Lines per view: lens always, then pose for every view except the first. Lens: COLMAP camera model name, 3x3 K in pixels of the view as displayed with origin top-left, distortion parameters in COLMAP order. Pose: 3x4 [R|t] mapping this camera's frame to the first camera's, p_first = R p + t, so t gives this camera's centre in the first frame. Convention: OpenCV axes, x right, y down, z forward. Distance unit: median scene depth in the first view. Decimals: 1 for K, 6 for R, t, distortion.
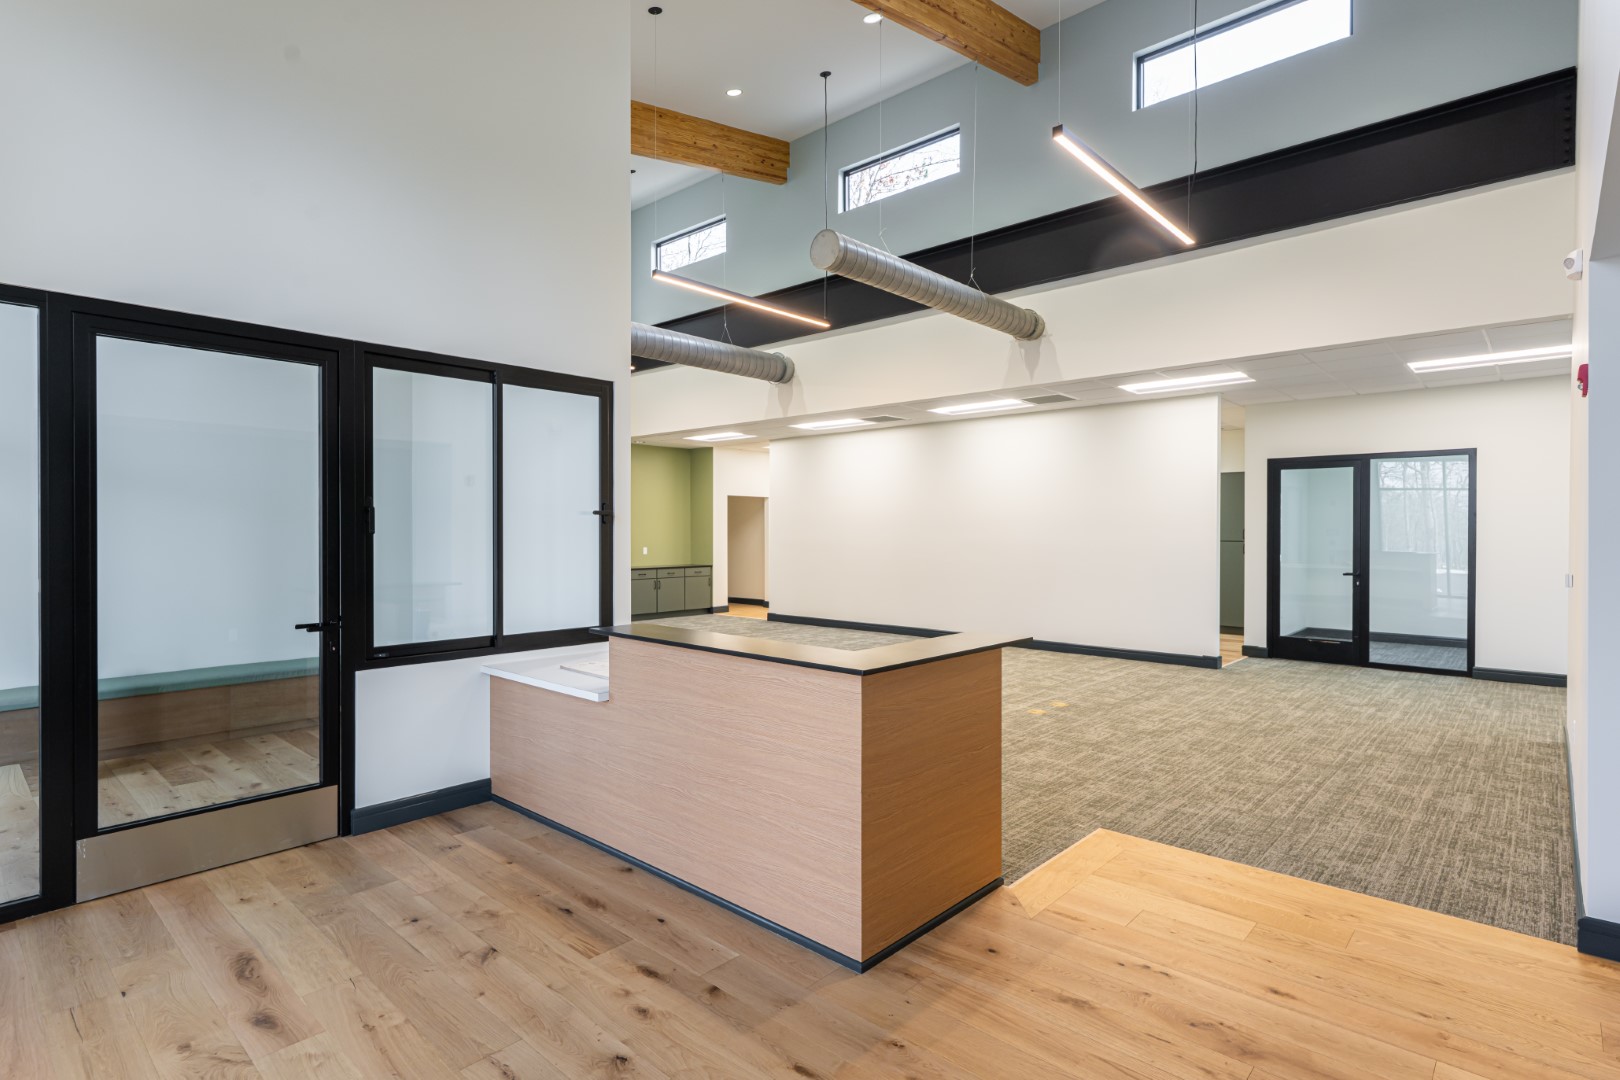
lens RADIAL K [[817.1, 0, 810.0], [0, 817.1, 540.0], [0, 0, 1]] dist [0.002078, 0.000334]
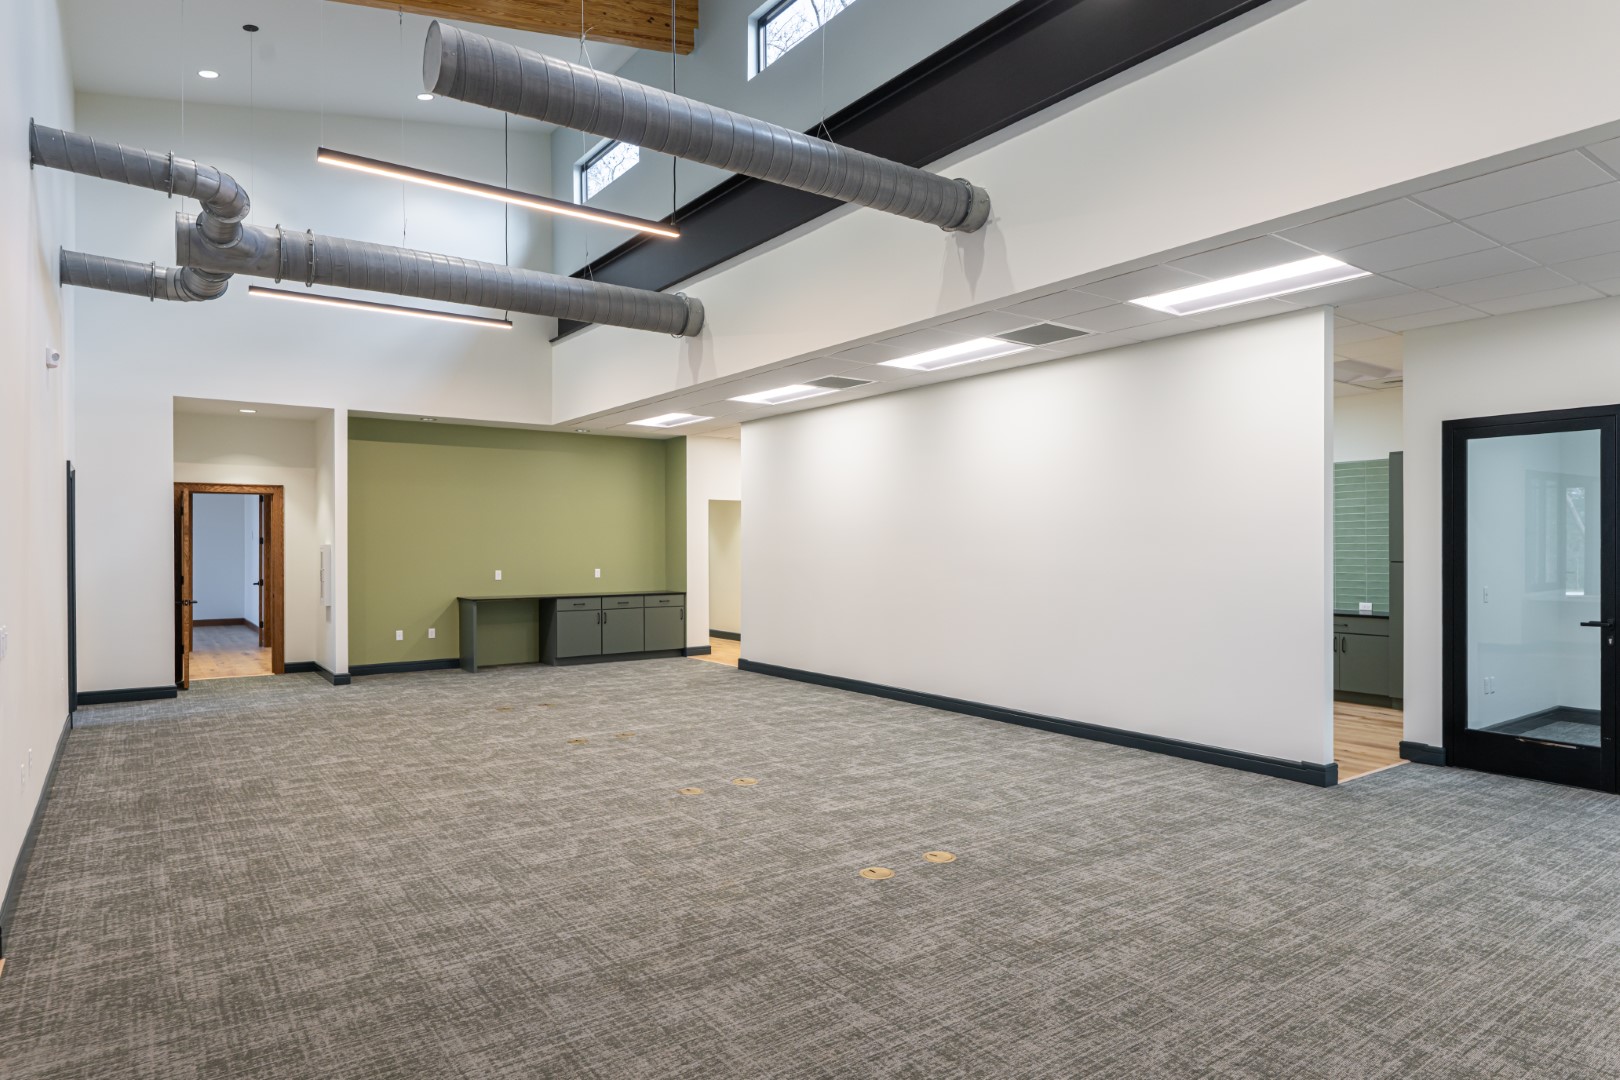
lens RADIAL K [[944.0, 0, 810.2], [0, 944.0, 548.4], [0, 0, 1]] dist [0.000172, -0.000817]
pose [[0.979083, -0.001628, -0.203456, 0.255301], [-0.000154, 0.999962, -0.008742, -0.003081], [0.203462, 0.008590, 0.979045, 0.253383]]
